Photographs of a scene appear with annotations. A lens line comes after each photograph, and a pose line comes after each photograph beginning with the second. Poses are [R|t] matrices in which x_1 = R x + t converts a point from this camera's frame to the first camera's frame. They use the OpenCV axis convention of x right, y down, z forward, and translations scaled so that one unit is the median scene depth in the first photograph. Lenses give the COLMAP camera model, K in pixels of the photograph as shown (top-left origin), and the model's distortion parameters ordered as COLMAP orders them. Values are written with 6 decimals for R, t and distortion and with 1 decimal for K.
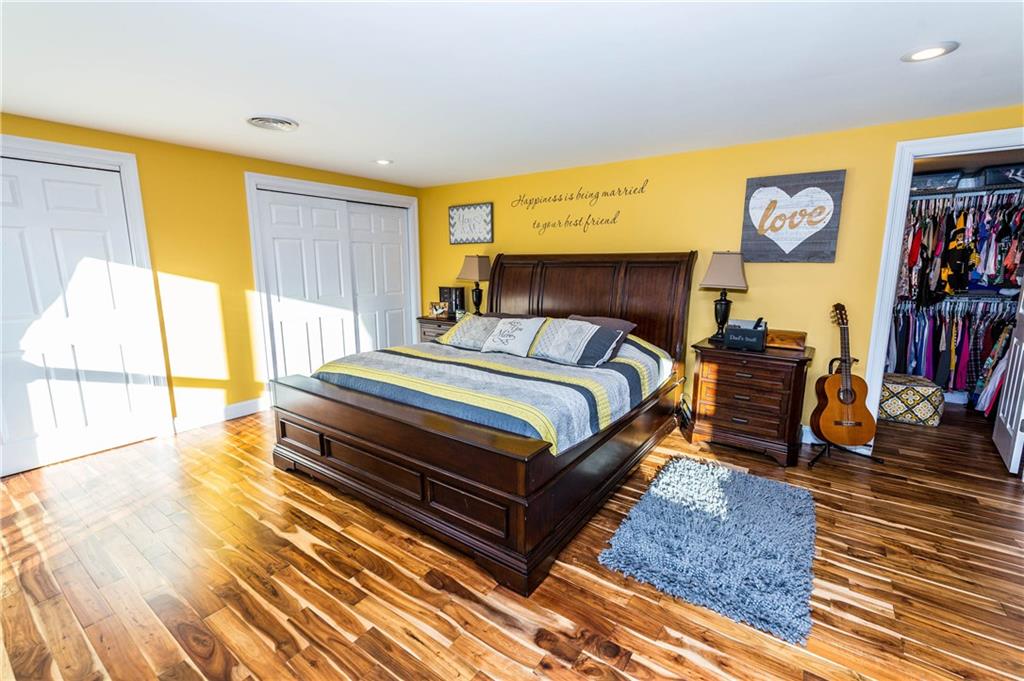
lens RADIAL K [[443.8, 0, 519.2], [0, 443.8, 341.6], [0, 0, 1]] dist [-0.009491, 0.000417]
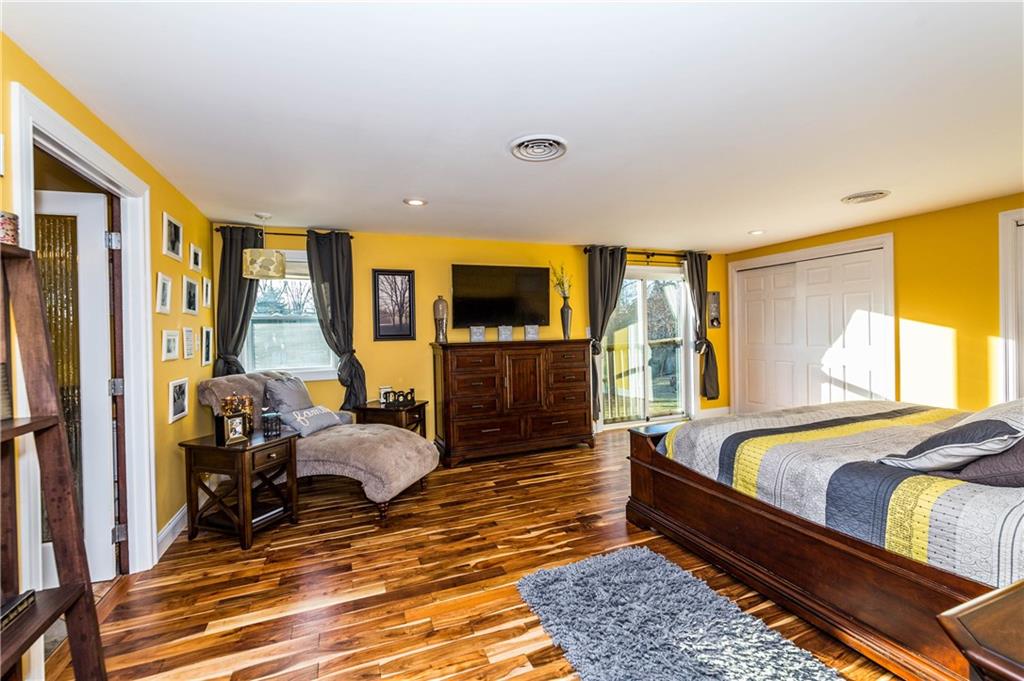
lens RADIAL K [[443.8, 0, 515.5], [0, 443.8, 334.2], [0, 0, 1]] dist [-0.009491, 0.000417]
pose [[-0.541869, 0.016281, -0.840305, 1.008818], [-0.121818, 0.987733, 0.097692, -0.121925], [0.831588, 0.155300, -0.533239, 0.906745]]
